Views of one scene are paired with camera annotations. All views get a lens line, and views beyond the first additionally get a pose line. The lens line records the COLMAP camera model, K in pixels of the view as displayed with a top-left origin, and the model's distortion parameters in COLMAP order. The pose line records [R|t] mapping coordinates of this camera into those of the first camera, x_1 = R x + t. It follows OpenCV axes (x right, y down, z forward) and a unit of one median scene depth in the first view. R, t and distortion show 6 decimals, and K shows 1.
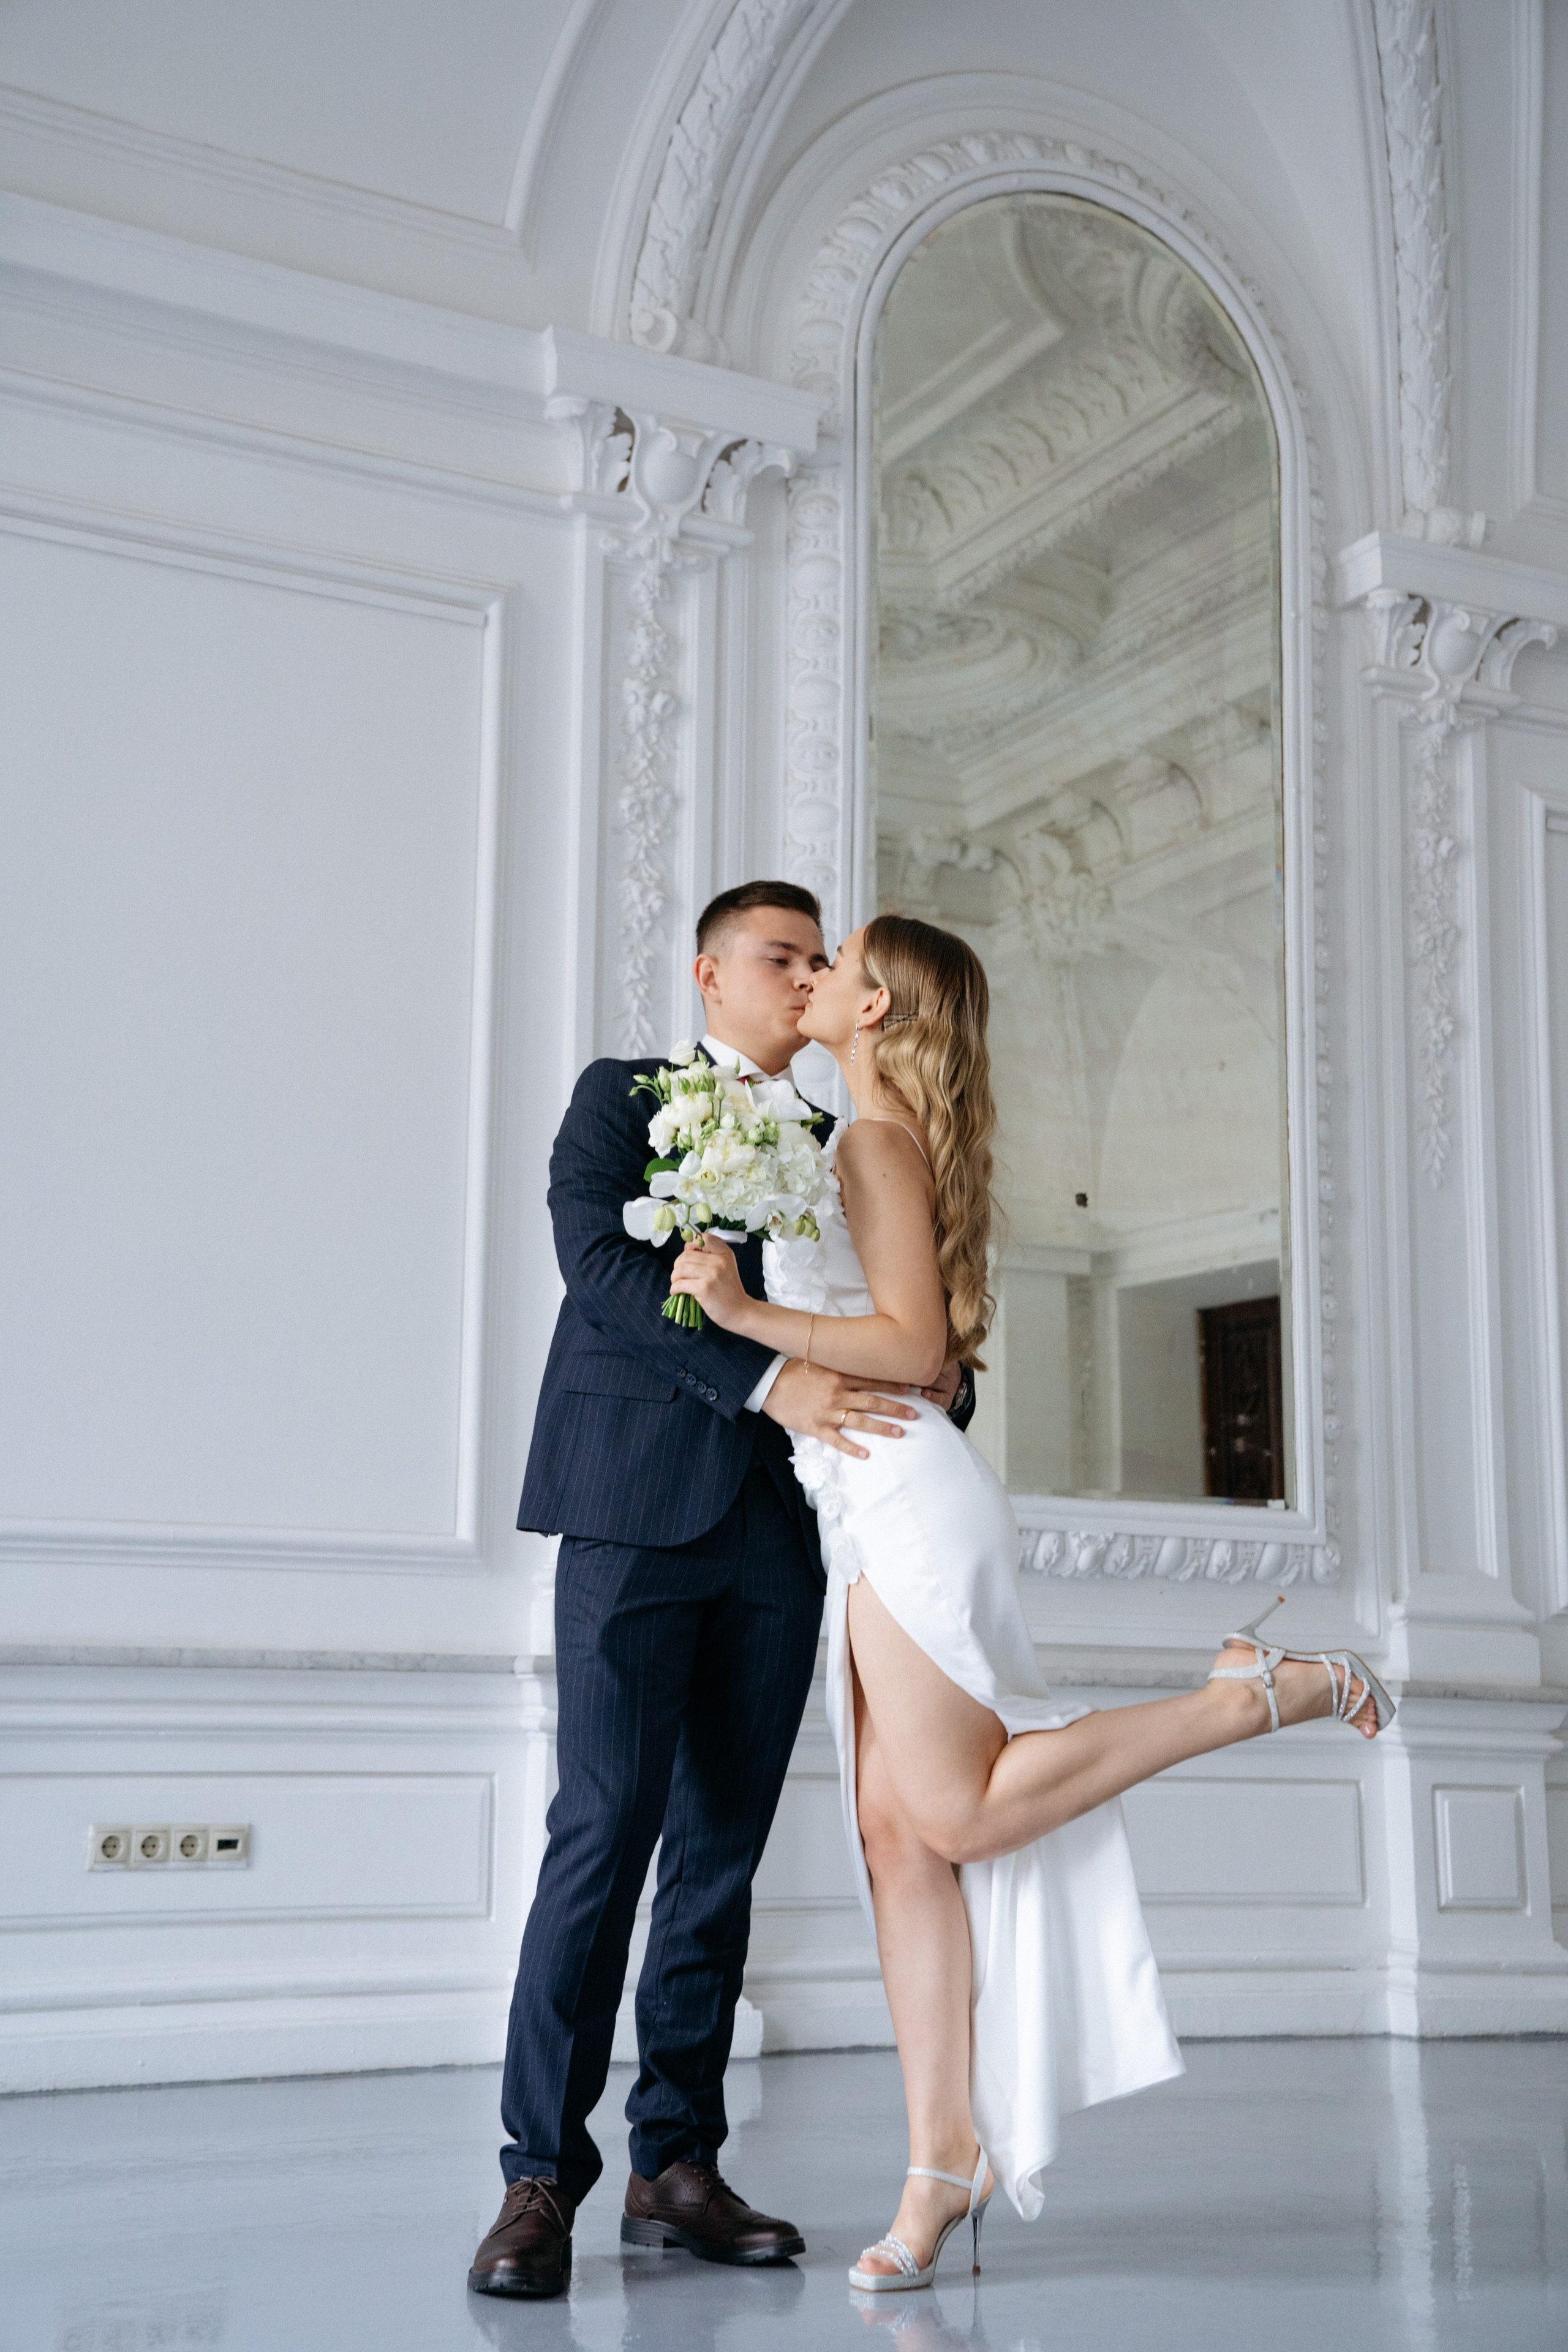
lens RADIAL K [[2979.0, 0, 784.0], [0, 2979.0, 1176.0], [0, 0, 1]] dist [0.022948, 0.056877]
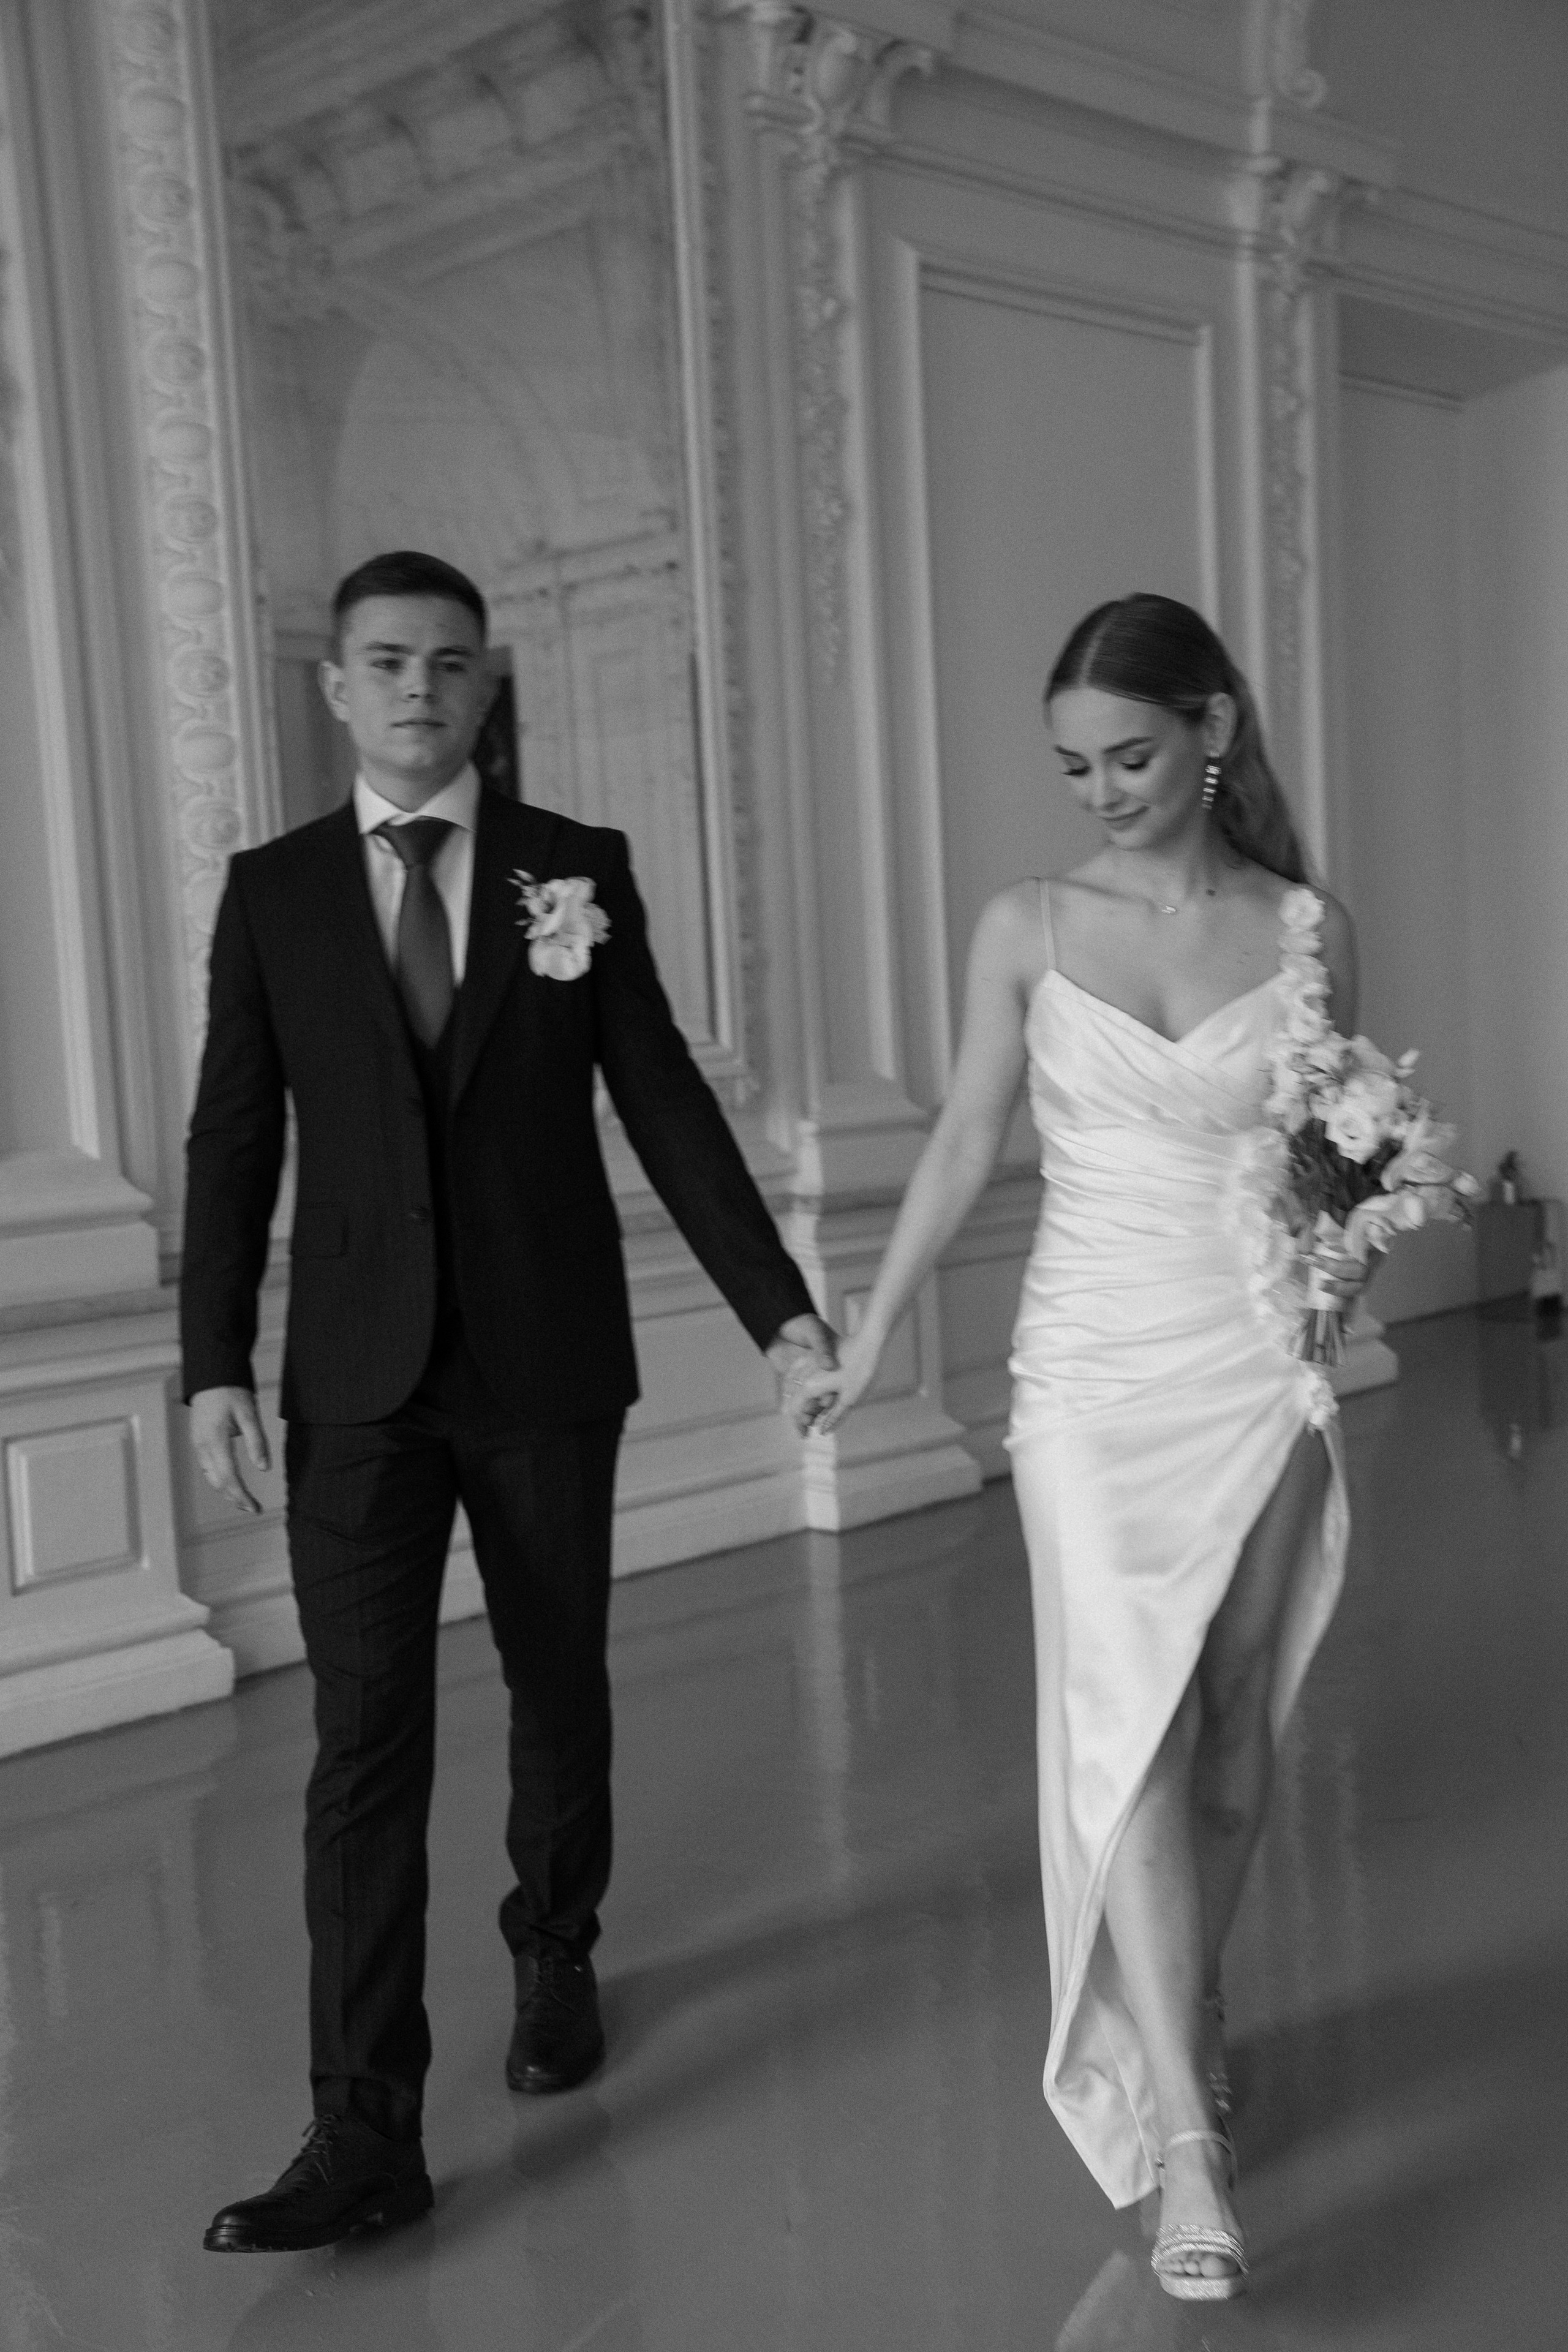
lens RADIAL K [[2559.8, 0, 784.0], [0, 2559.8, 1176.0], [0, 0, 1]] dist [0.015966, 0.154913]
pose [[0.950730, -0.082388, 0.298871, -0.056184], [-0.001410, 0.962882, 0.269919, -0.065356], [-0.310016, -0.257042, 0.915325, 0.194053]]
